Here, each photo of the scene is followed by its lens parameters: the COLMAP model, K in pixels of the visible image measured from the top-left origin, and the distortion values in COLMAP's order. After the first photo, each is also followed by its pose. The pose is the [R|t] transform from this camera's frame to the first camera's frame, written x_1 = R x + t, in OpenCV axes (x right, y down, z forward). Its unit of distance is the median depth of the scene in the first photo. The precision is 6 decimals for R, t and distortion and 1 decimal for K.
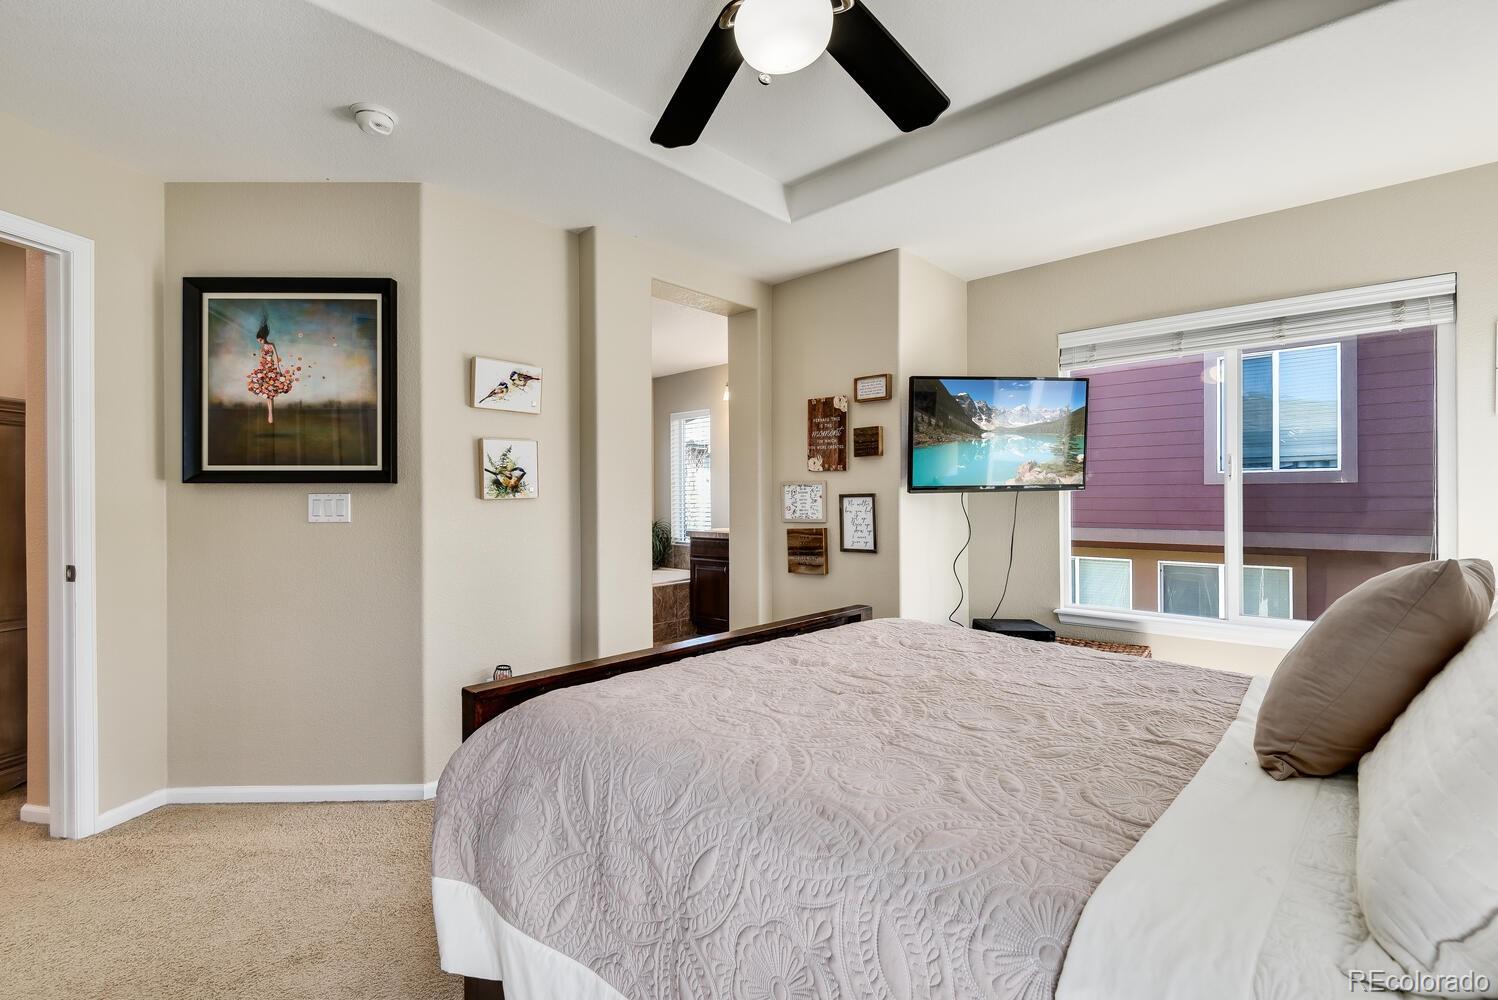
lens RADIAL K [[688.6, 0, 751.4], [0, 688.6, 497.4], [0, 0, 1]] dist [0.002413, 0.000052]
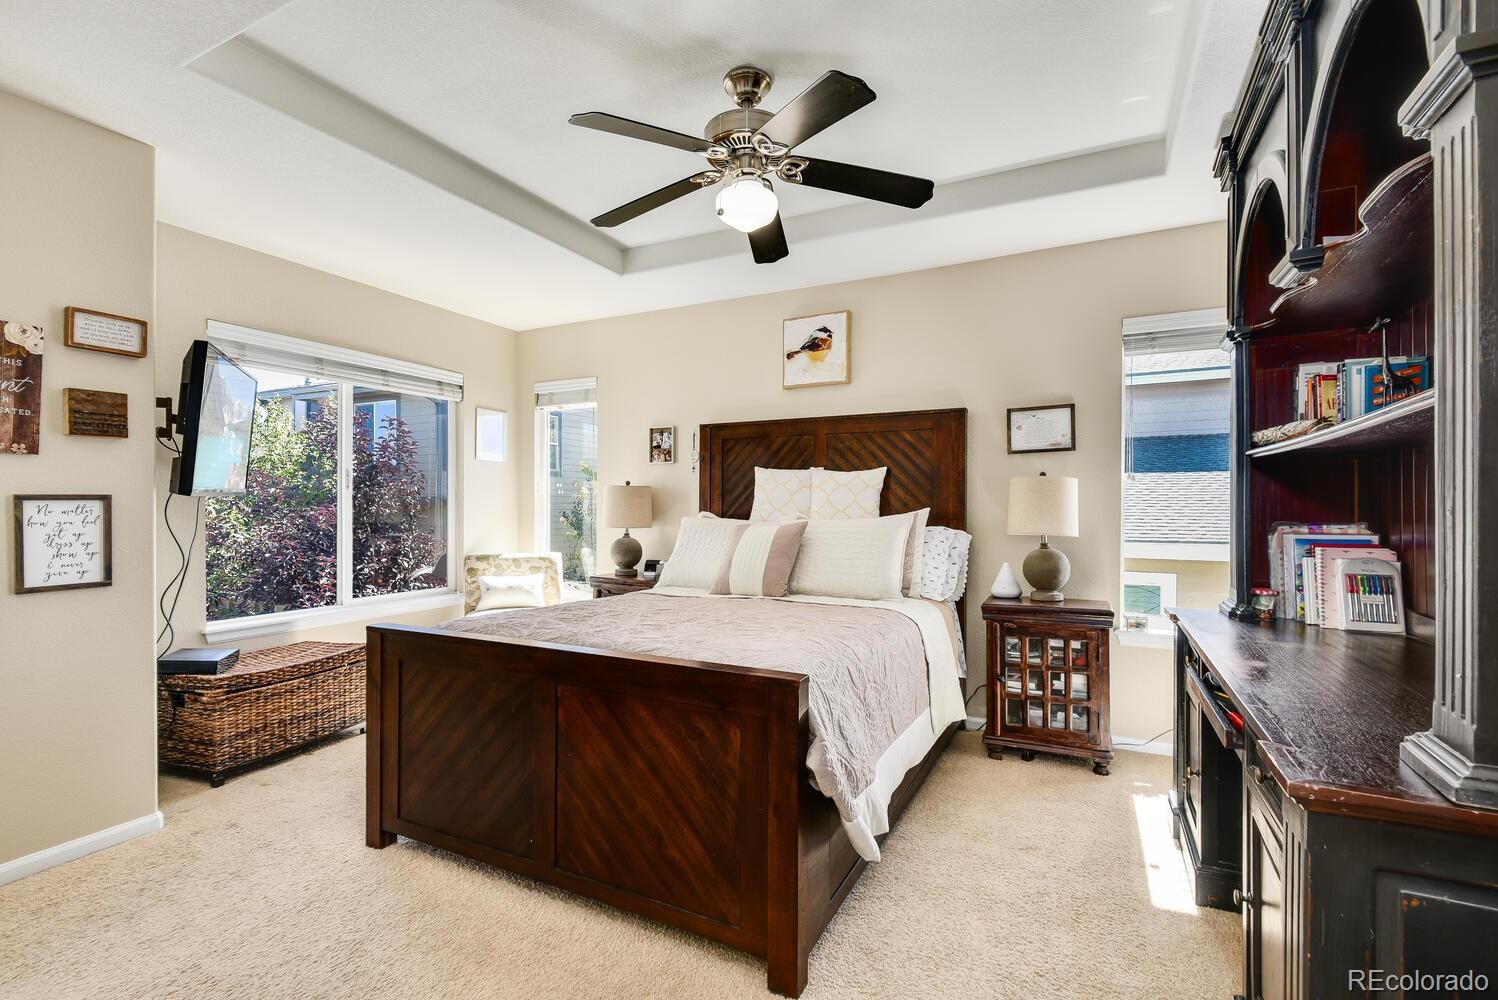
lens RADIAL K [[688.6, 0, 750.7], [0, 688.6, 504.3], [0, 0, 1]] dist [0.002413, 0.000052]
pose [[-0.279112, 0.007497, 0.960229, -0.605620], [-0.003034, 0.999958, -0.008690, 0.006892], [-0.960254, -0.005339, -0.279077, 0.585606]]
